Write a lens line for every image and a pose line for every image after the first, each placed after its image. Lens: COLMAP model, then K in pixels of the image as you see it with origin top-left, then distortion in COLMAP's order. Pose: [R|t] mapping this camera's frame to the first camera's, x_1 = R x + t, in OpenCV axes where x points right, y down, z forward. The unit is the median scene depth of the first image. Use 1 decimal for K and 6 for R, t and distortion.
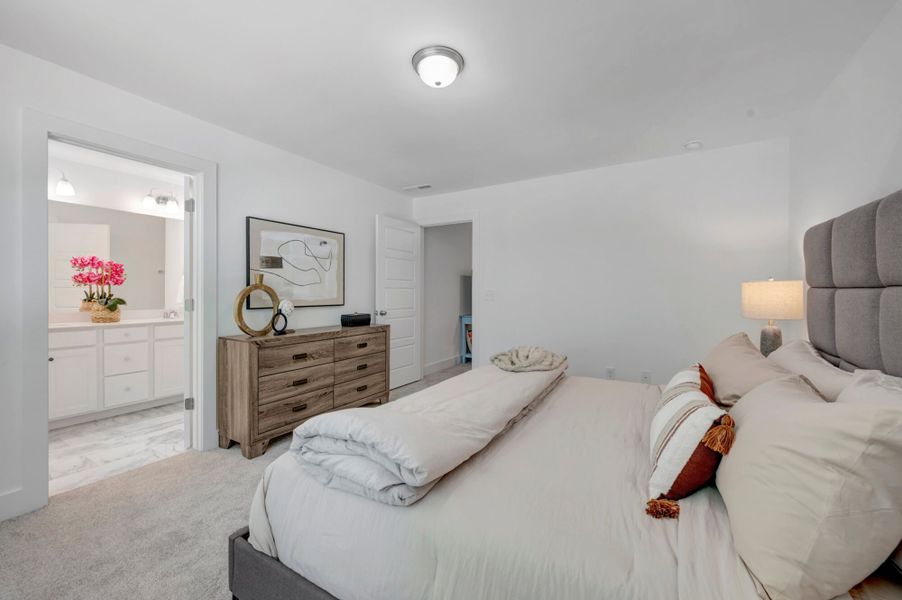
lens RADIAL K [[362.6, 0, 454.2], [0, 362.6, 294.1], [0, 0, 1]] dist [-0.000593, 0.000512]
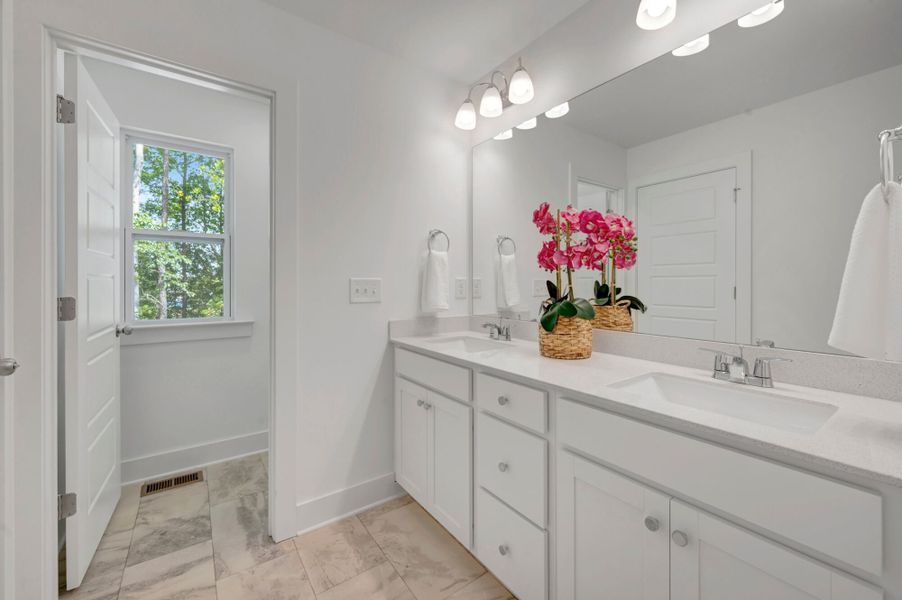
lens RADIAL K [[362.6, 0, 452.2], [0, 362.6, 292.9], [0, 0, 1]] dist [-0.000593, 0.000512]
pose [[-0.411202, 0.010282, -0.911486, -0.260581], [-0.003023, 0.999915, 0.012644, 0.008496], [0.911539, 0.007955, -0.411136, 0.917703]]
